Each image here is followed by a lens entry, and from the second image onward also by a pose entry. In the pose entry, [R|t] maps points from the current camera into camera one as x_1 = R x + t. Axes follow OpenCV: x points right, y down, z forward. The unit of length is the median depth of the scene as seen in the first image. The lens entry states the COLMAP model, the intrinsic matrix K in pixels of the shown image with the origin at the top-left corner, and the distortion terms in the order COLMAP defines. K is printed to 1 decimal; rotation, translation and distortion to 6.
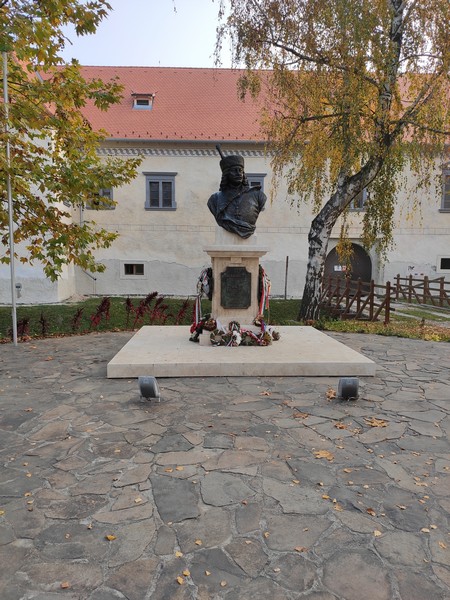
lens RADIAL K [[447.9, 0, 225.0], [0, 447.9, 300.0], [0, 0, 1]] dist [0.096579, -0.130137]
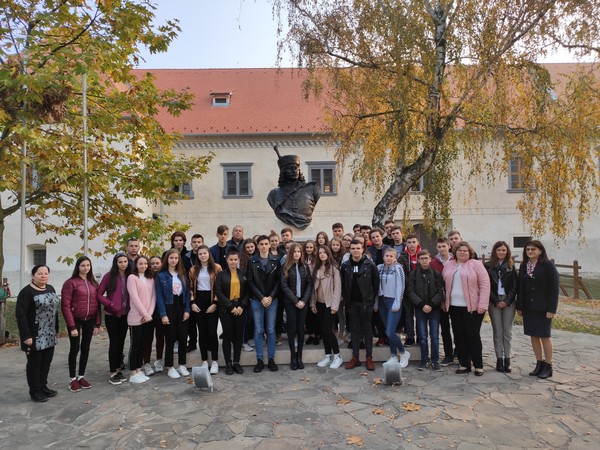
lens RADIAL K [[447.9, 0, 301.3], [0, 447.9, 223.8], [0, 0, 1]] dist [0.096579, -0.130137]
pose [[0.999481, -0.028527, -0.014961, 0.045132], [0.026387, 0.991468, -0.127649, -0.010774], [0.018475, 0.127188, 0.991707, -0.046293]]
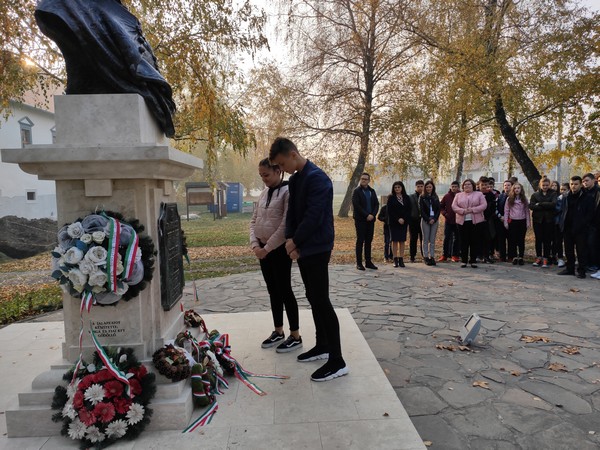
lens RADIAL K [[447.9, 0, 301.3], [0, 447.9, 223.8], [0, 0, 1]] dist [0.096579, -0.130137]
pose [[0.000393, -0.084979, 0.996383, -0.292421], [0.110423, 0.990293, 0.084416, -0.057437], [-0.993885, 0.109990, 0.009773, 0.655323]]
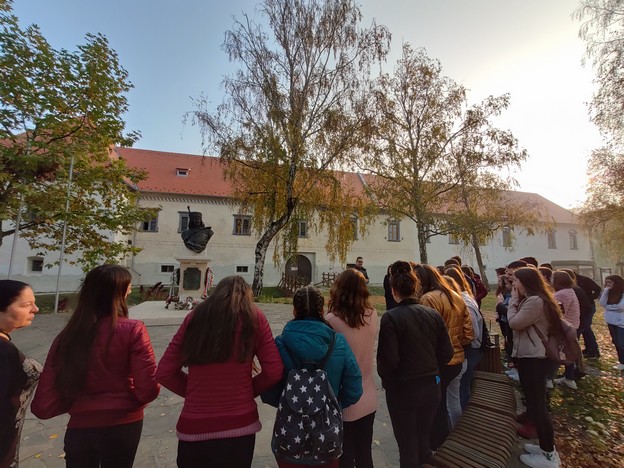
lens RADIAL K [[274.1, 0, 314.9], [0, 274.1, 234.1], [0, 0, 1]] dist [-0.031968, 0.014135]
pose [[0.970329, 0.032387, 0.239610, 0.185833], [0.014803, 0.981172, -0.192570, 0.013283], [-0.241335, 0.190403, 0.951580, -0.196279]]
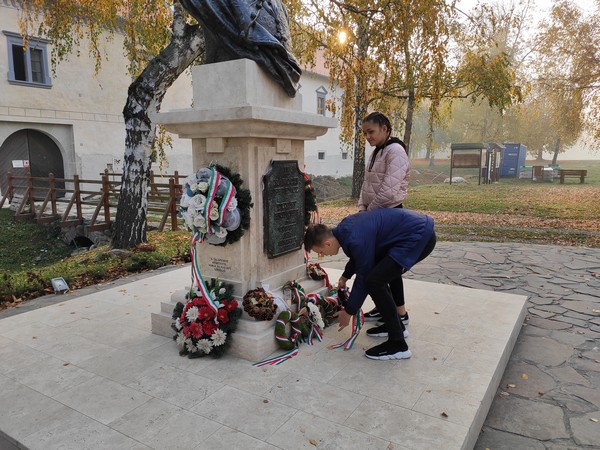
lens RADIAL K [[447.9, 0, 301.3], [0, 447.9, 223.8], [0, 0, 1]] dist [0.096579, -0.130137]
pose [[0.572000, -0.133921, 0.809247, -0.249183], [0.080706, 0.990983, 0.106951, -0.043731], [-0.816274, 0.004136, 0.577651, 0.546237]]
